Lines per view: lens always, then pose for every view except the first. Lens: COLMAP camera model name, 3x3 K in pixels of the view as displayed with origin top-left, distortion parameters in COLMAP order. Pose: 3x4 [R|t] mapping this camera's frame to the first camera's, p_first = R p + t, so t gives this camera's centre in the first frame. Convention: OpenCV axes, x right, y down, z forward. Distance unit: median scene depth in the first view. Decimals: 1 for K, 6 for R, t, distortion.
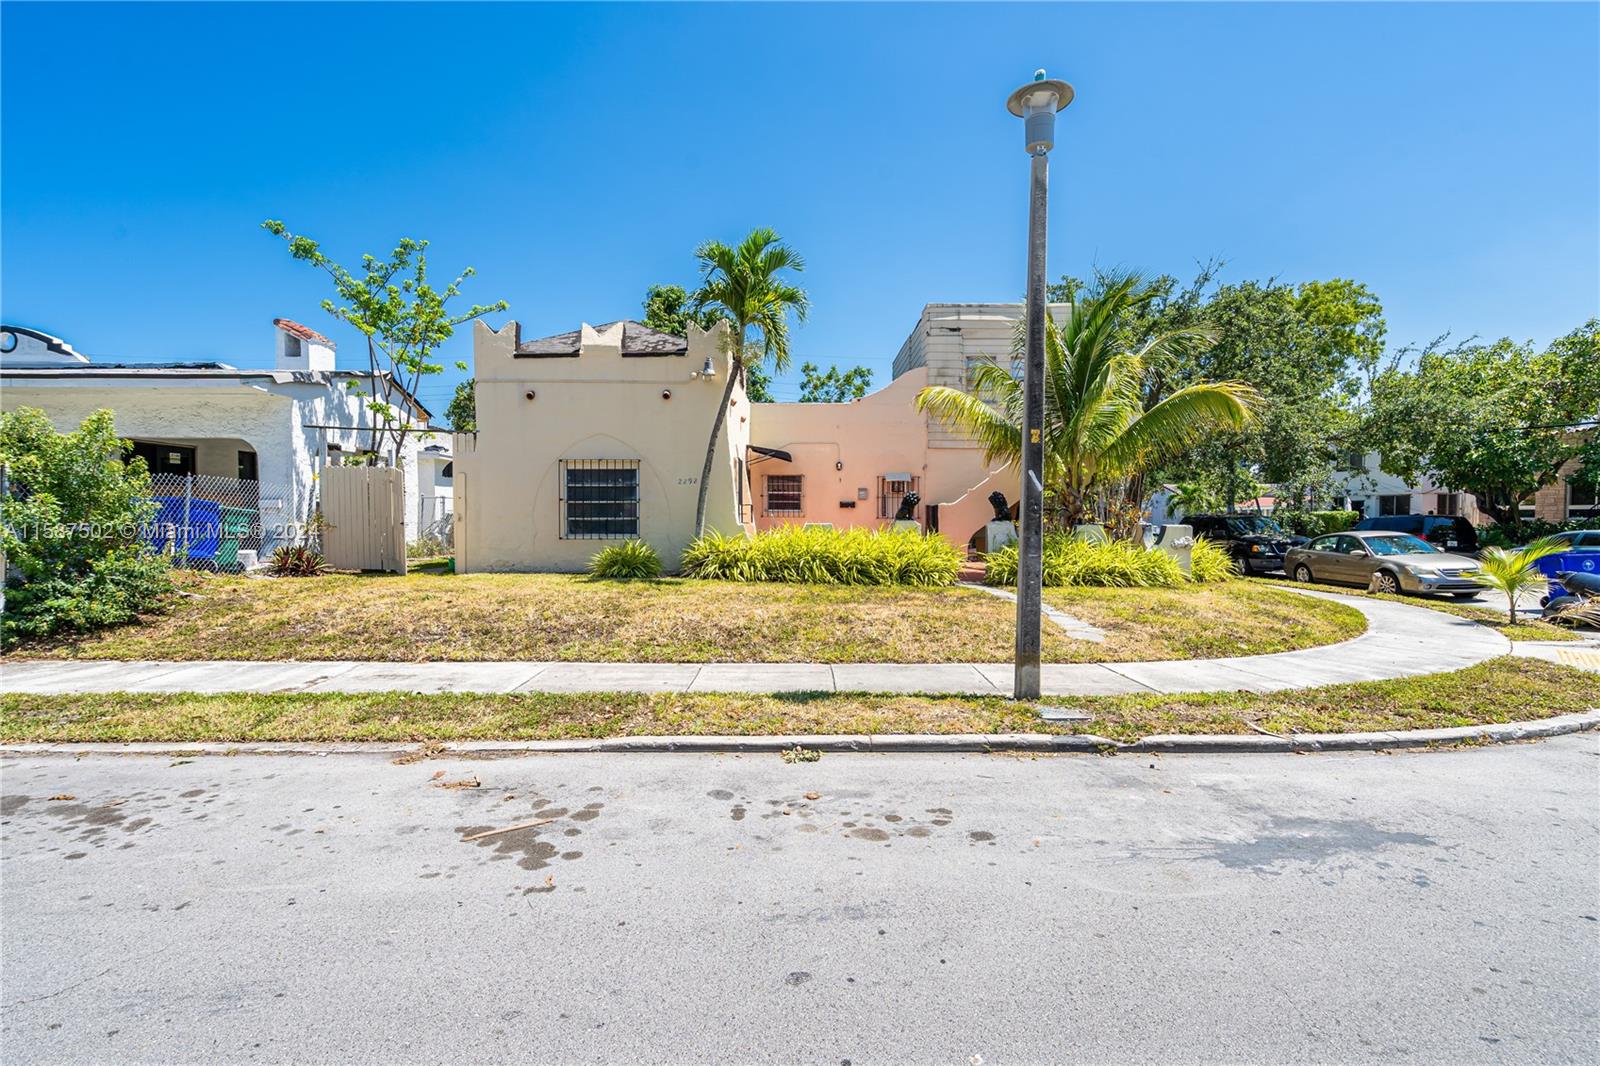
lens RADIAL K [[739.6, 0, 741.1], [0, 739.6, 530.6], [0, 0, 1]] dist [-0.000046, -0.000023]
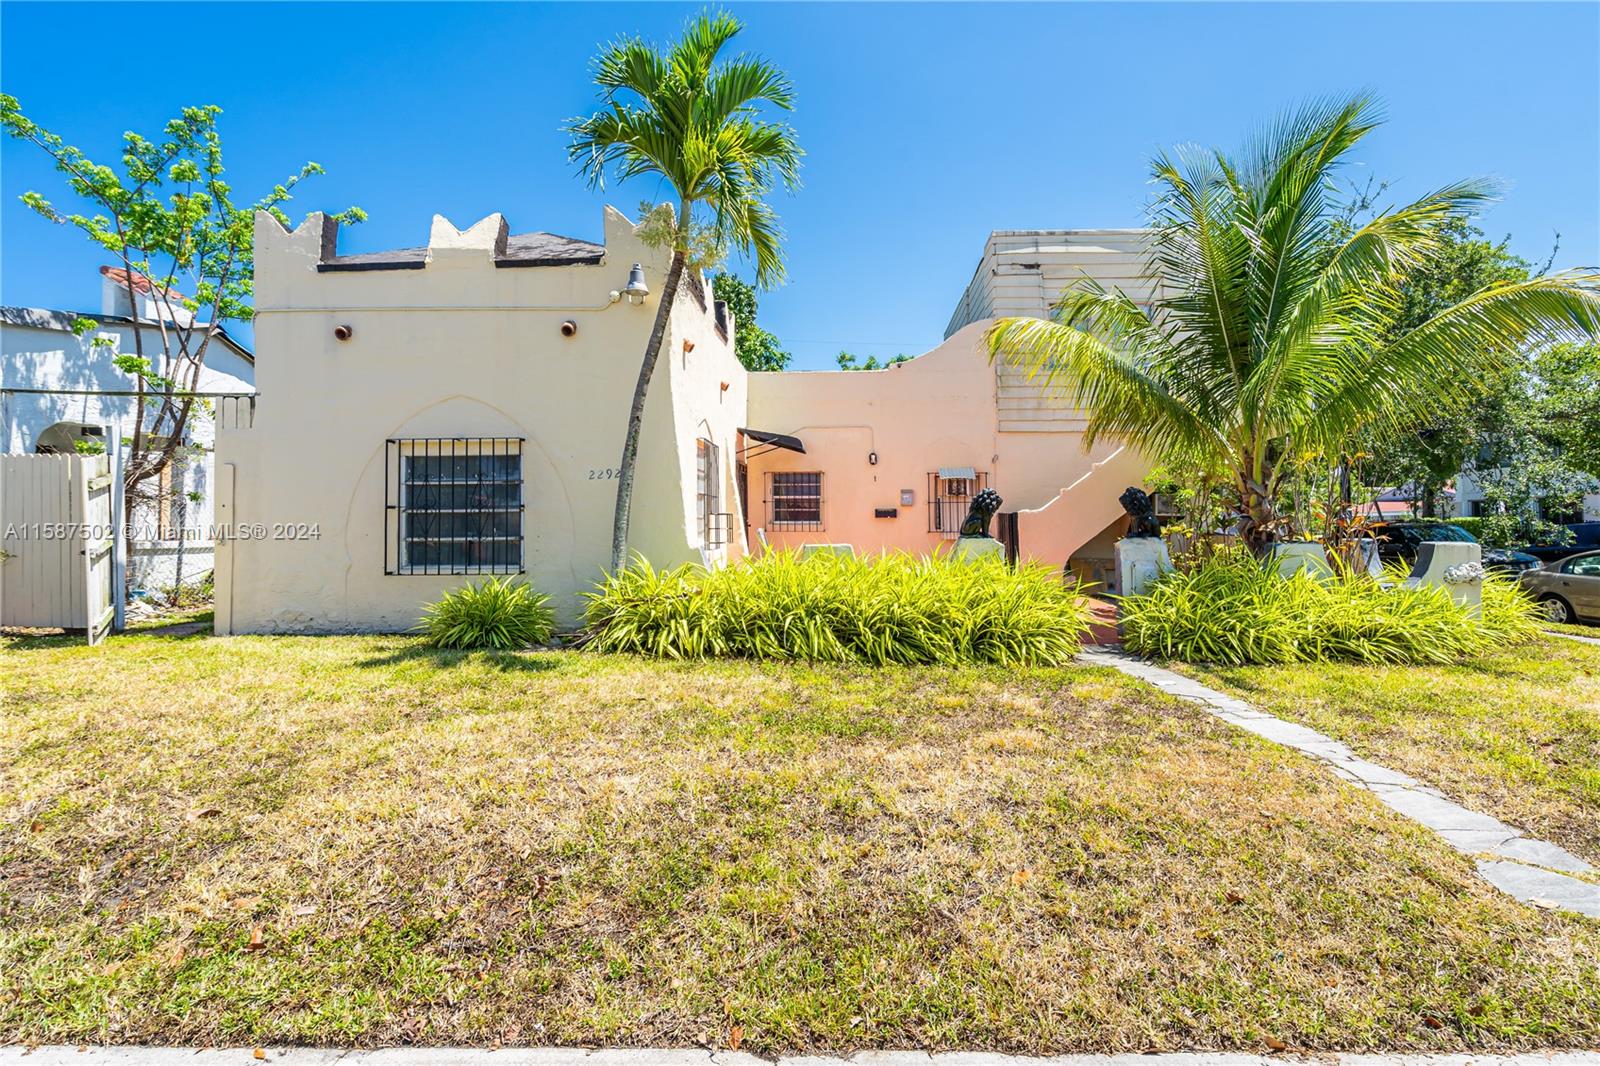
lens RADIAL K [[740.7, 0, 800.1], [0, 740.7, 493.3], [0, 0, 1]] dist [-0.000737, -0.000038]
pose [[0.999908, -0.007826, 0.011057, 0.075740], [0.008536, 0.997802, -0.065715, -0.011738], [-0.010518, 0.065803, 0.997777, 0.411379]]
